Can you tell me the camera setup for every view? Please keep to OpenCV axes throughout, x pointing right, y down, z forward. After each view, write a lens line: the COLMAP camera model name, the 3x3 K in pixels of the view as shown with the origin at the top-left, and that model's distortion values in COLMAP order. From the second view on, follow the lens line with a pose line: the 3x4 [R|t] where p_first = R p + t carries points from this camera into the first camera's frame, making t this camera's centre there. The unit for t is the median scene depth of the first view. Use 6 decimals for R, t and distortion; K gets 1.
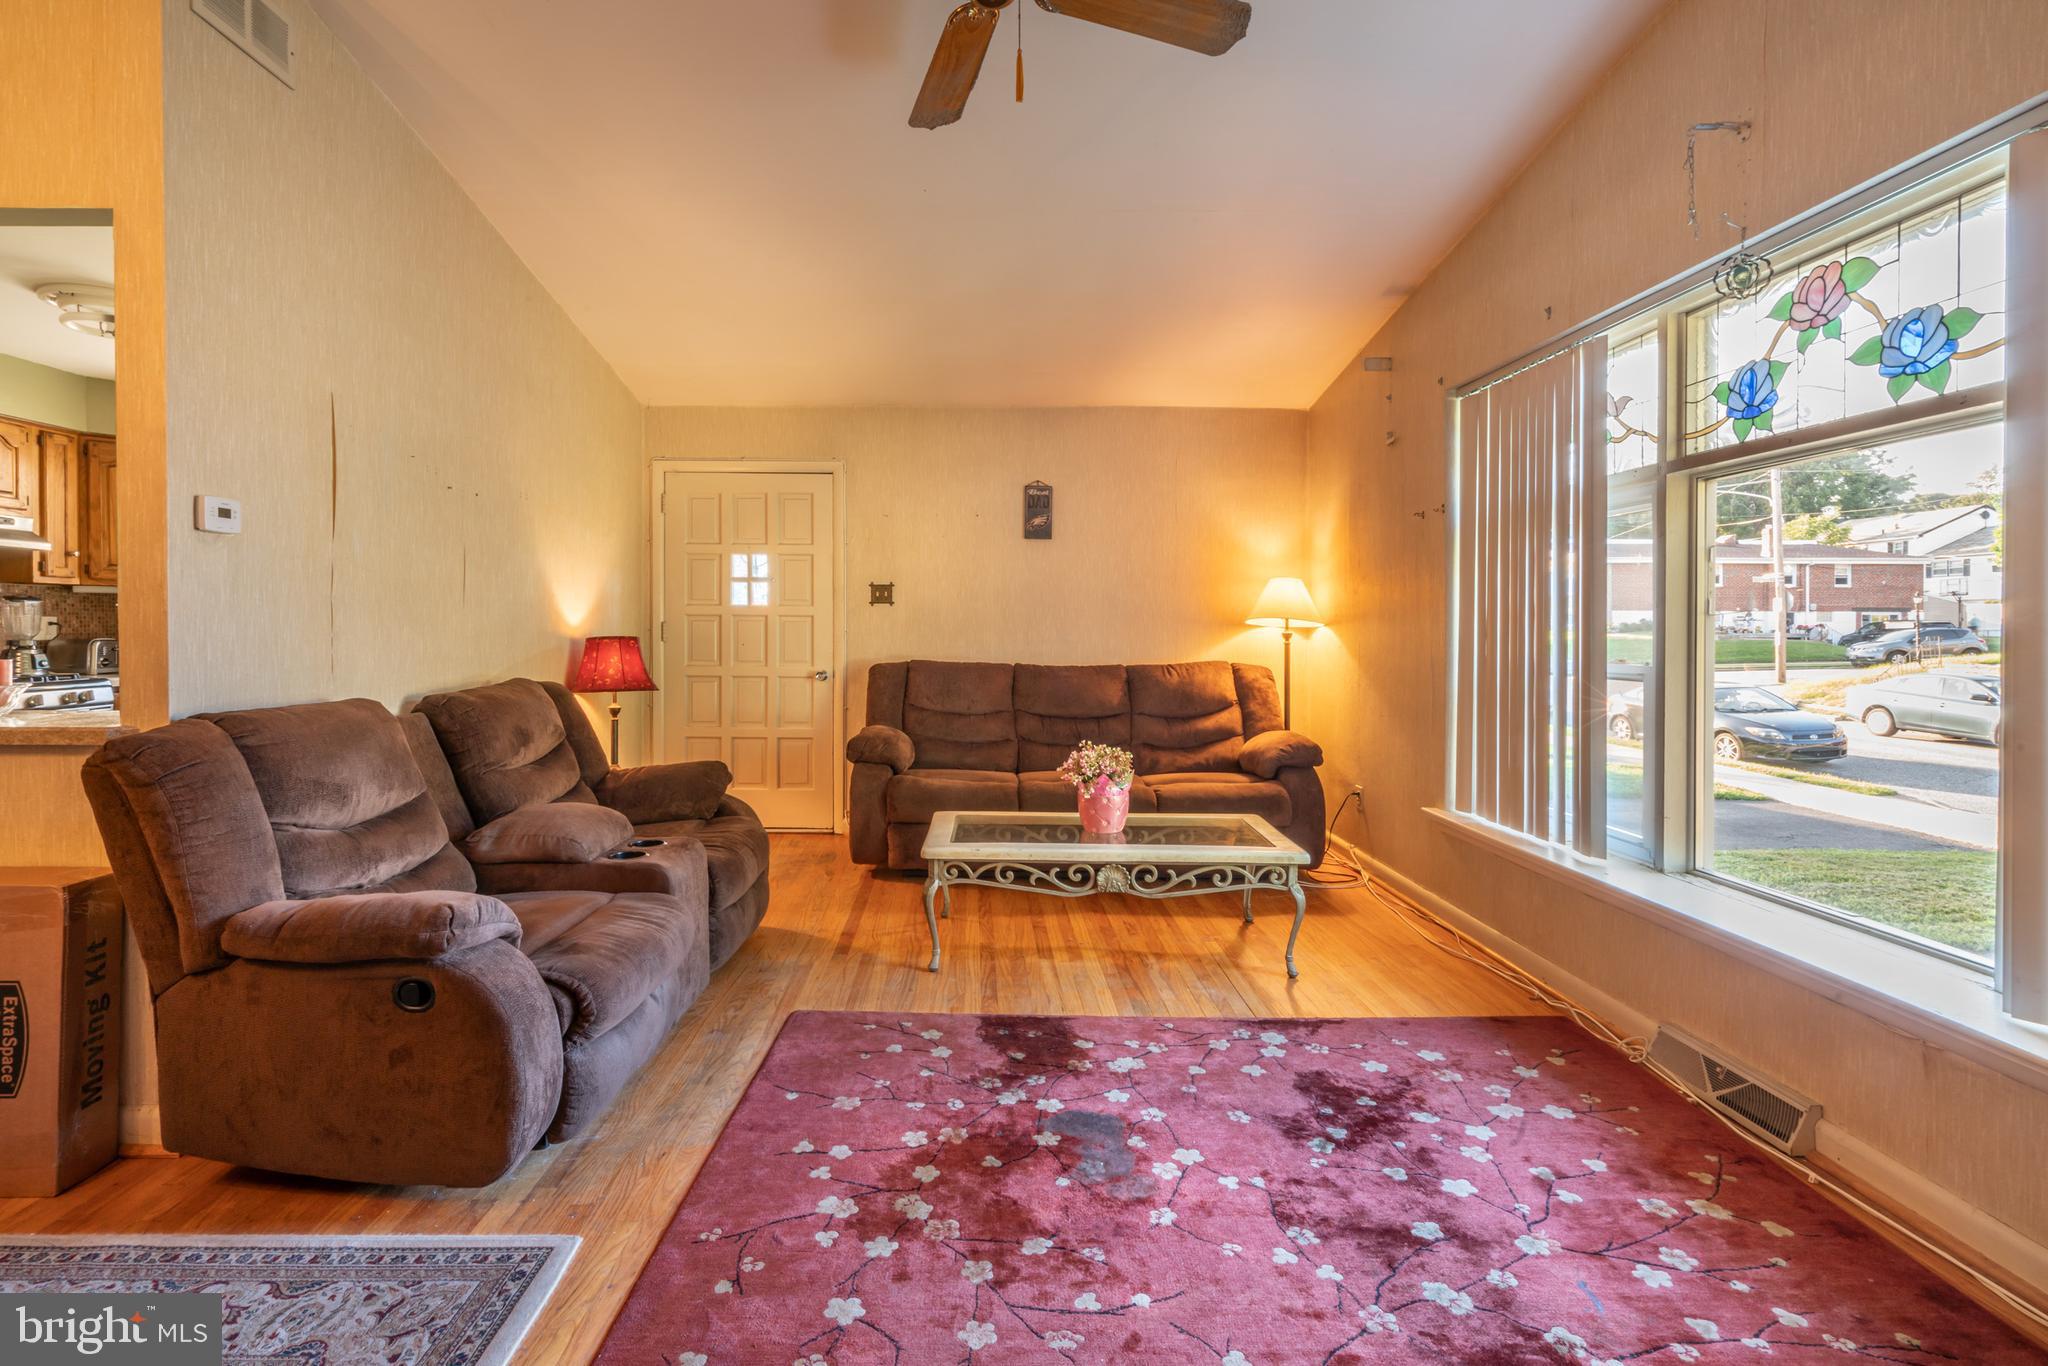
lens RADIAL K [[904.4, 0, 1019.9], [0, 904.4, 632.6], [0, 0, 1]] dist [-0.002787, 0.000303]
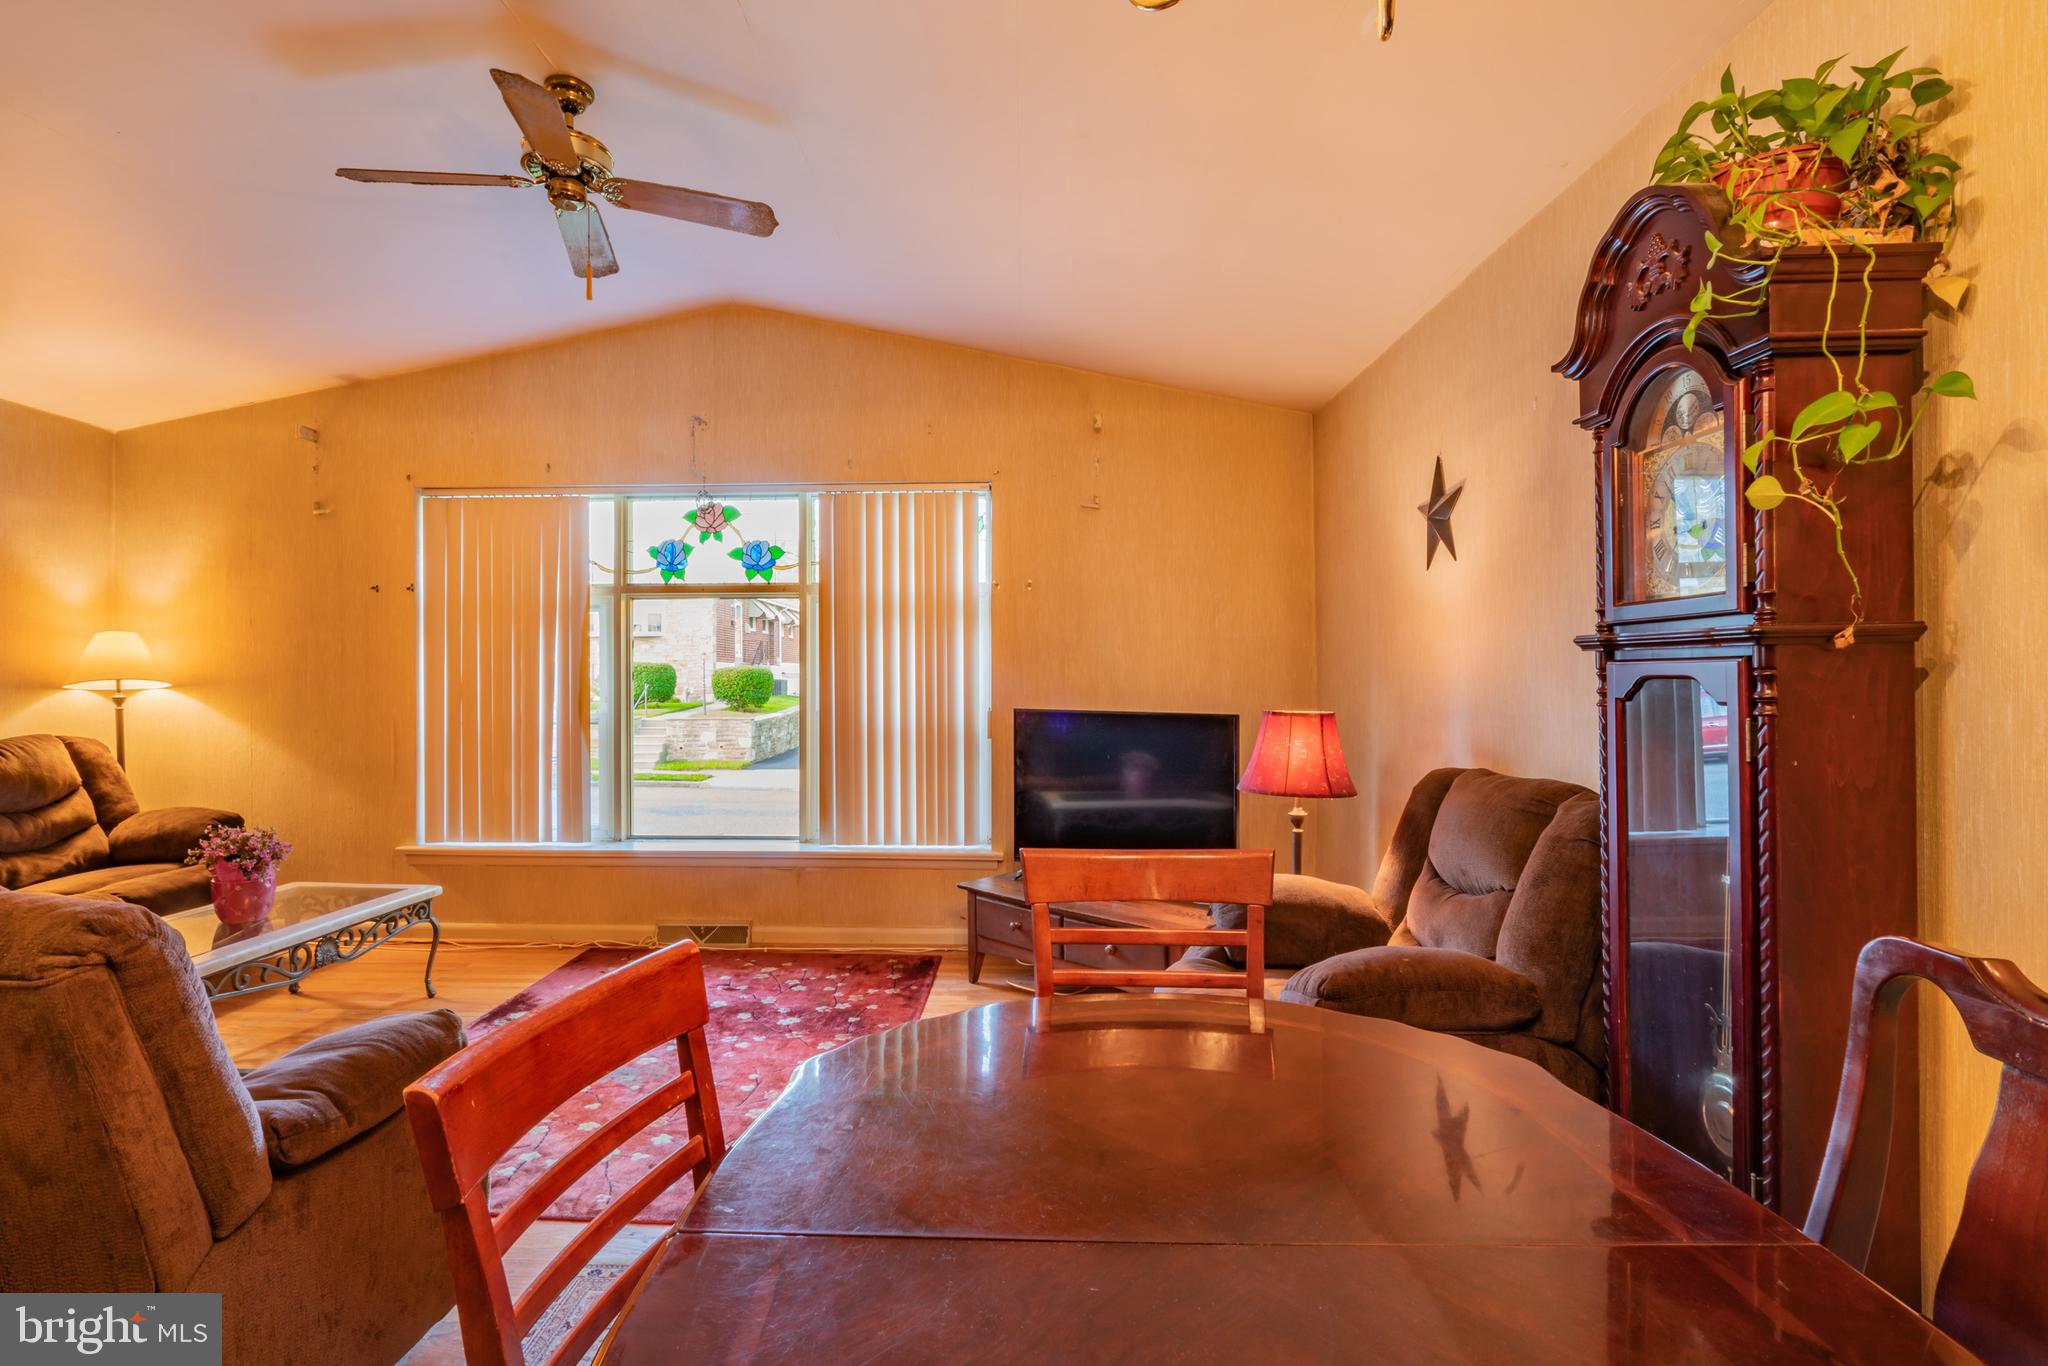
lens RADIAL K [[904.4, 0, 1017.4], [0, 904.4, 684.8], [0, 0, 1]] dist [-0.002787, 0.000303]
pose [[0.056116, -0.006772, 0.998401, -0.932771], [0.006550, 0.999958, 0.006414, -0.020484], [-0.998403, 0.006179, 0.056158, 0.221722]]
